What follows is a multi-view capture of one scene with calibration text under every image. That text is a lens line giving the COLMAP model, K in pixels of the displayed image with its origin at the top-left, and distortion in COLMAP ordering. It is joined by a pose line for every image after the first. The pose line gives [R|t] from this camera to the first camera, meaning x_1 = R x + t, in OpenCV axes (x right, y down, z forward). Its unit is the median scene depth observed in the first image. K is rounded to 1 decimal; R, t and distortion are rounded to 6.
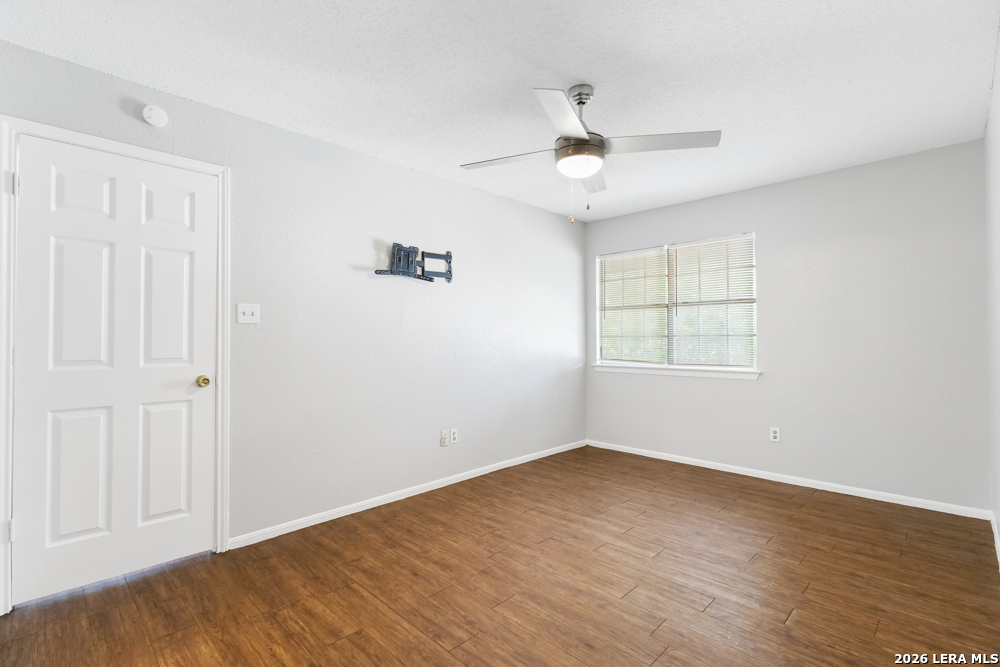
lens RADIAL K [[463.0, 0, 497.2], [0, 463.0, 333.0], [0, 0, 1]] dist [0.005196, -0.000714]
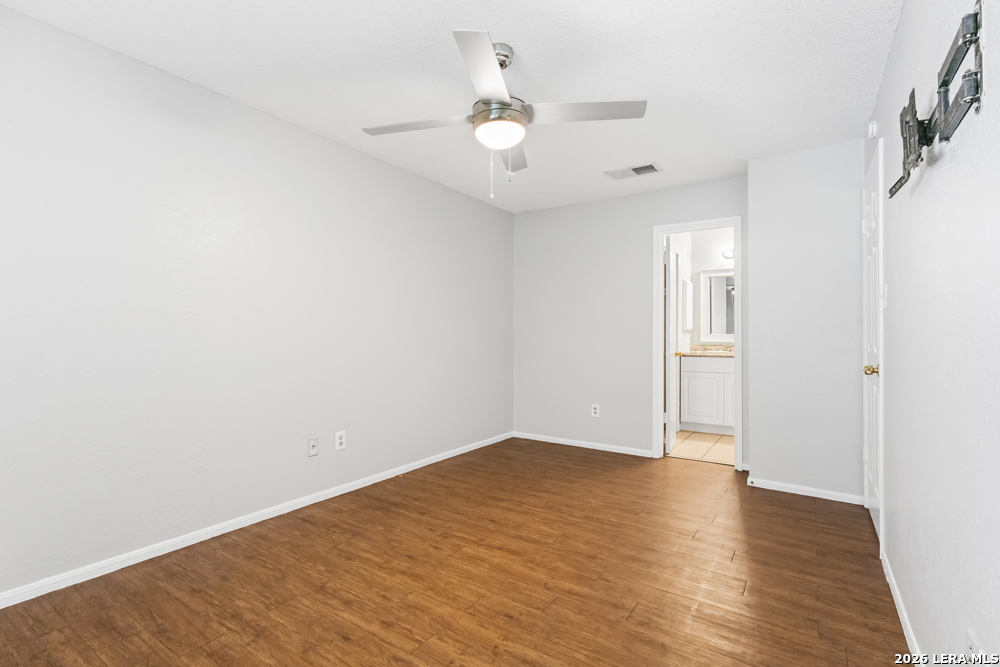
lens RADIAL K [[463.0, 0, 499.5], [0, 463.0, 333.3], [0, 0, 1]] dist [0.005196, -0.000714]
pose [[-0.980550, -0.000396, -0.196269, 0.381345], [0.002950, 0.999855, -0.016750, 0.045916], [0.196247, -0.017004, -0.980407, 2.020353]]
